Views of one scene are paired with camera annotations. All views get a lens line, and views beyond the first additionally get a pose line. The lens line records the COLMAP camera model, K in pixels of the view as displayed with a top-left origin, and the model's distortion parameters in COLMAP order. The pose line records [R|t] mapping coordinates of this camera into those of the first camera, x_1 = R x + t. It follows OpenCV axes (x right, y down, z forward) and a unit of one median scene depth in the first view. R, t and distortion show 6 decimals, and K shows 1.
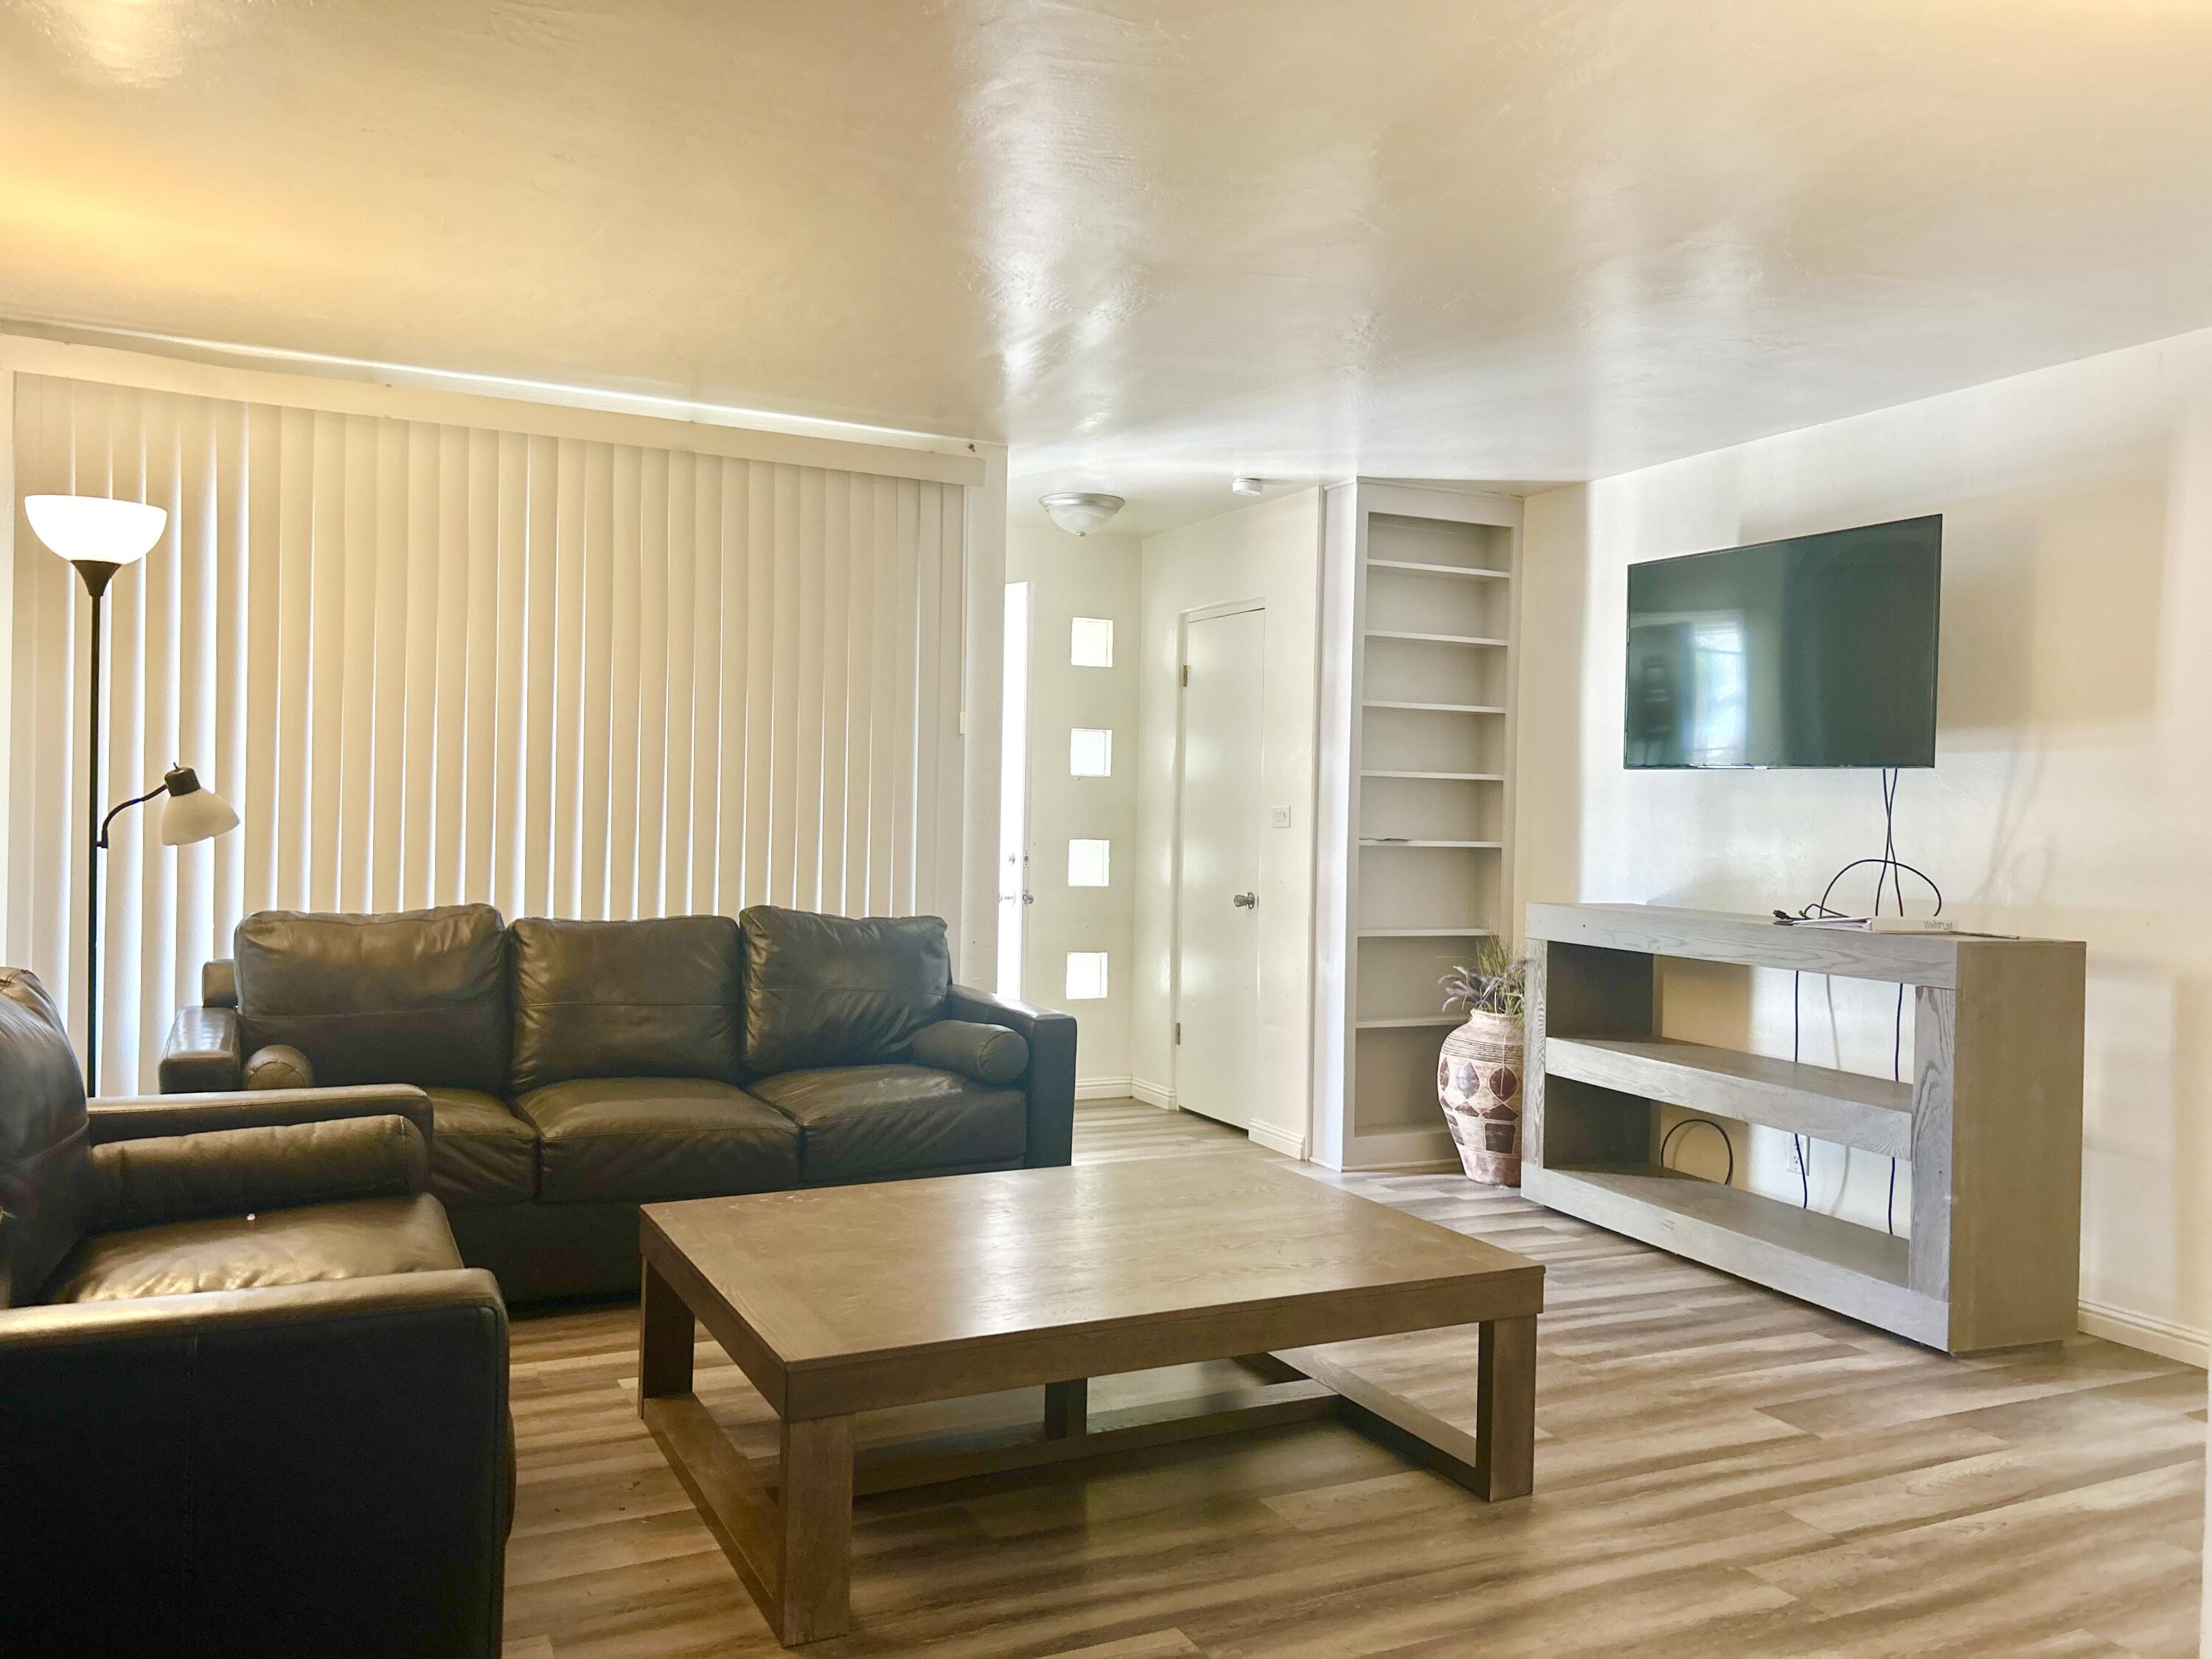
lens RADIAL K [[1748.5, 0, 1104.5], [0, 1748.5, 810.7], [0, 0, 1]] dist [0.043978, -0.038842]
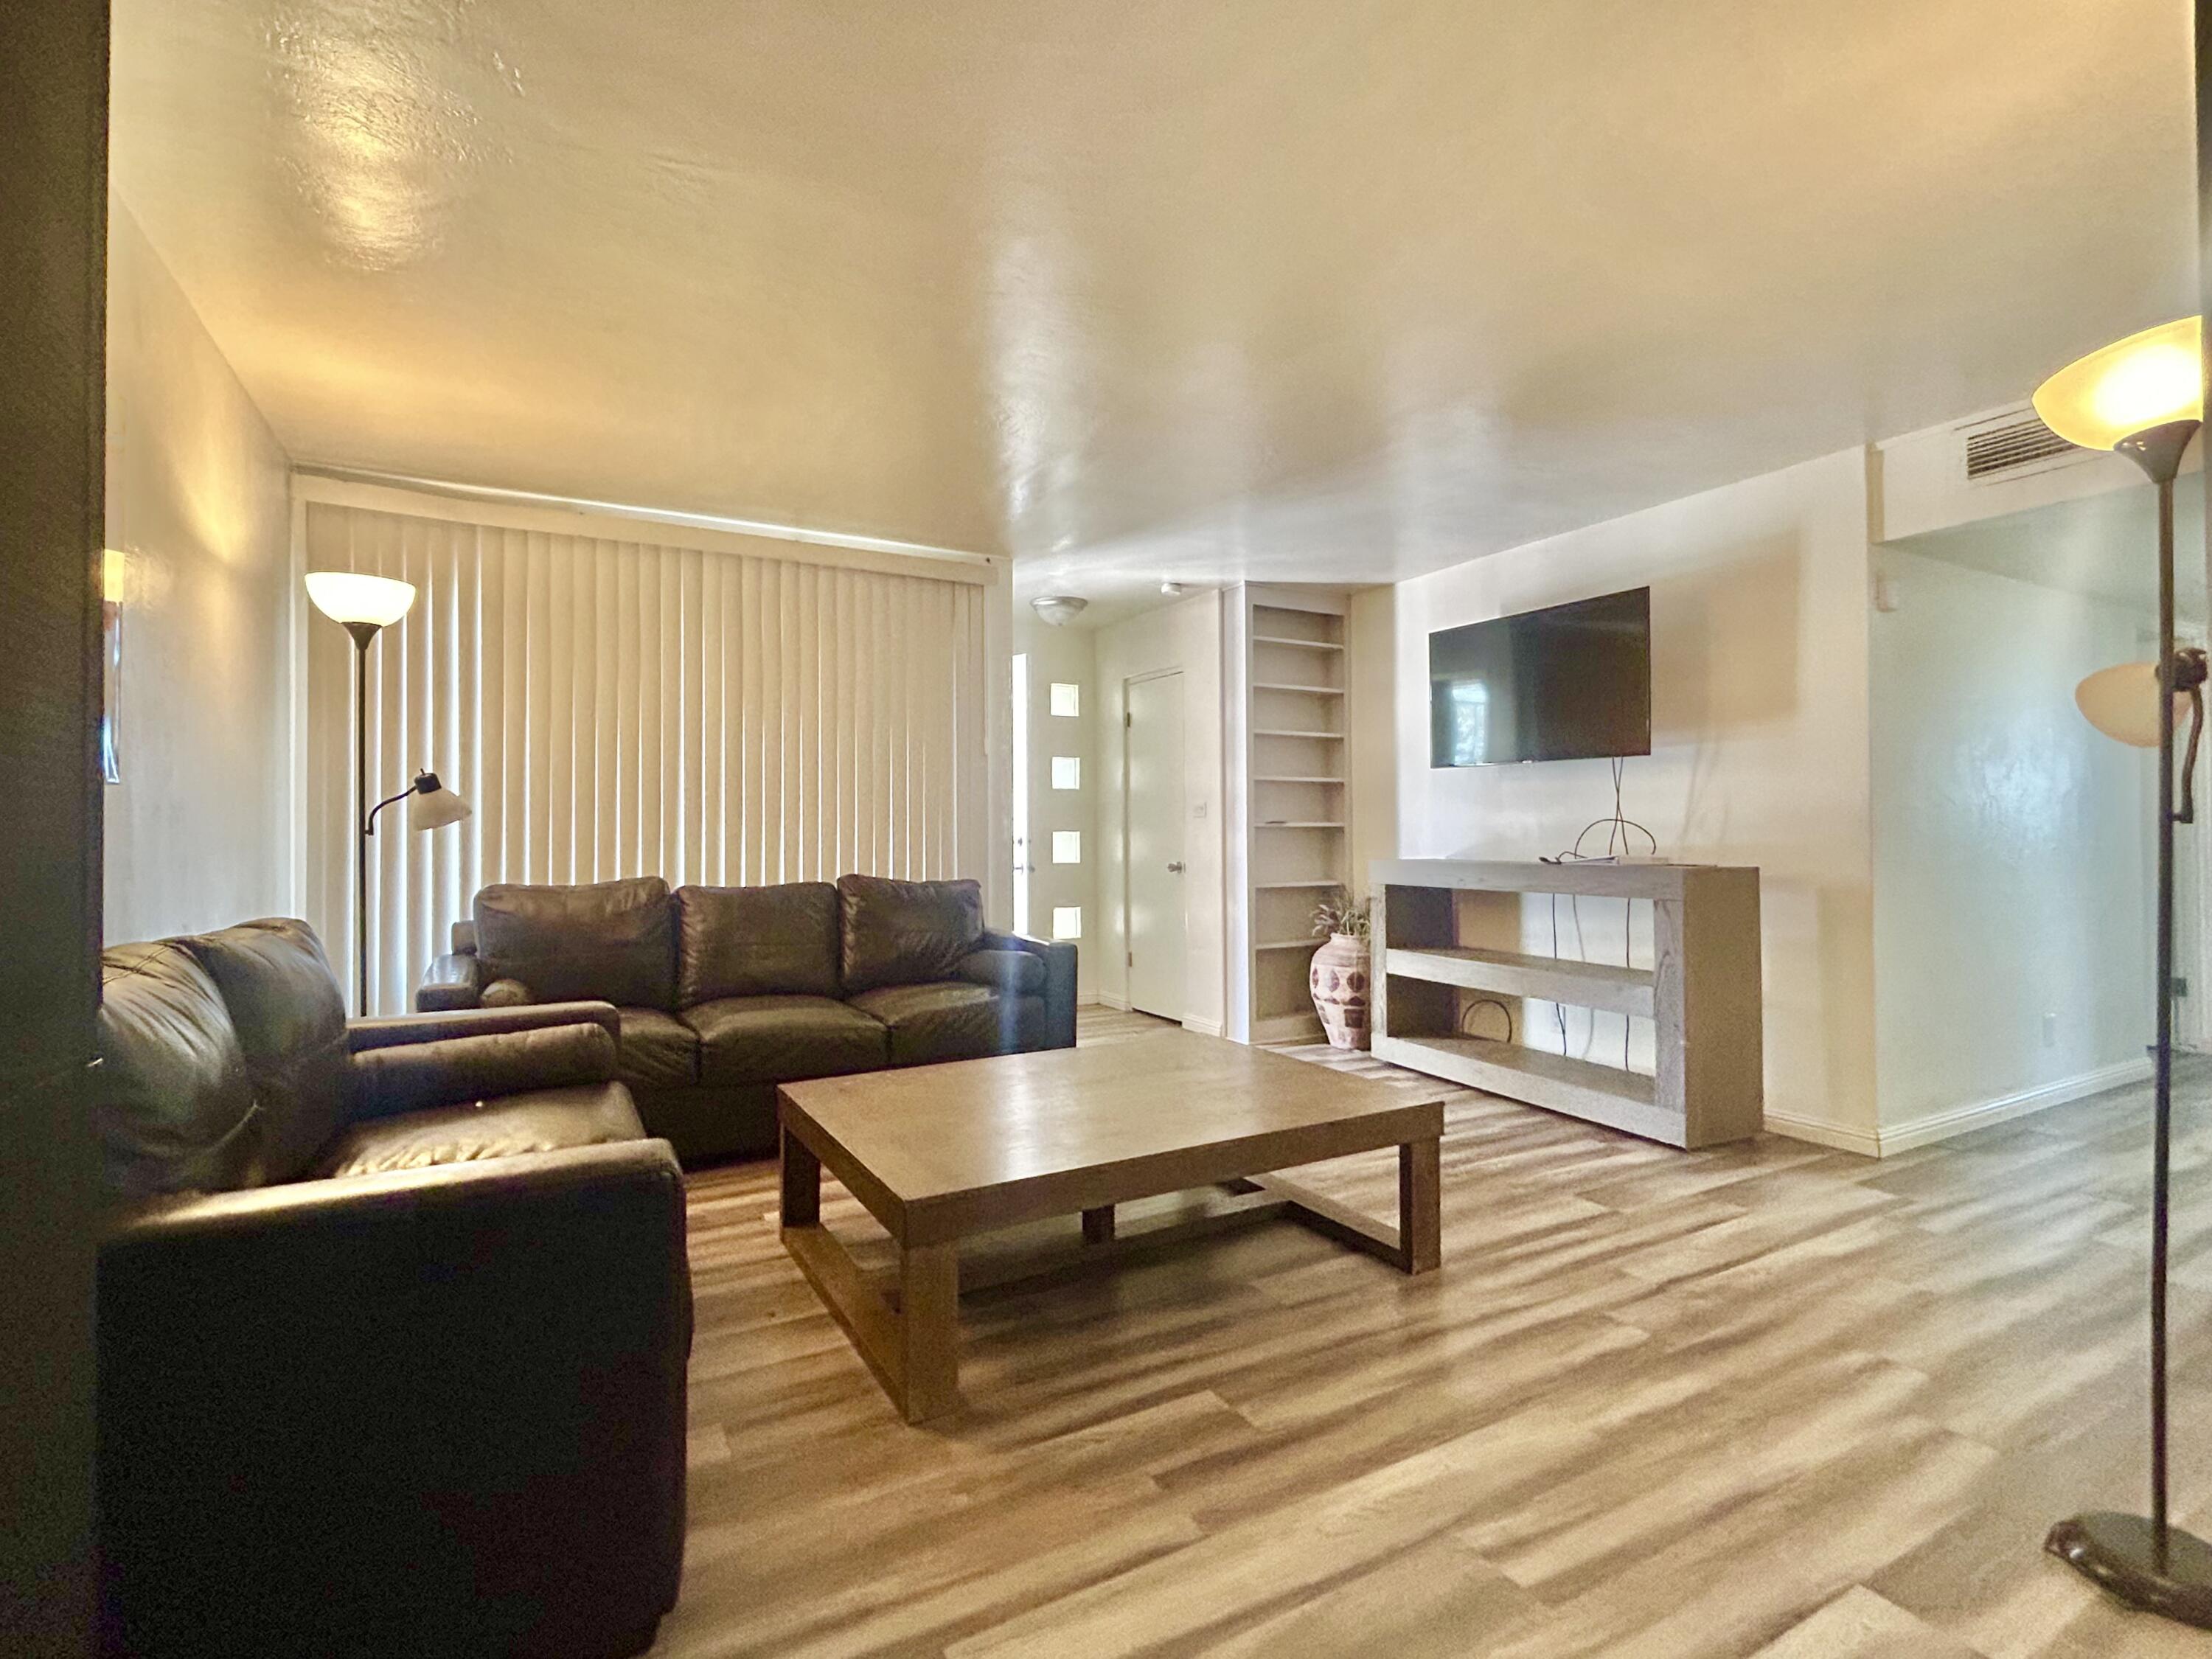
lens RADIAL K [[1036.2, 0, 1093.5], [0, 1036.2, 824.9], [0, 0, 1]] dist [-0.003373, -0.000781]
pose [[0.997742, -0.025318, 0.062204, -0.055685], [0.026522, 0.999475, -0.018611, 0.038407], [-0.061701, 0.020219, 0.997890, 0.155582]]
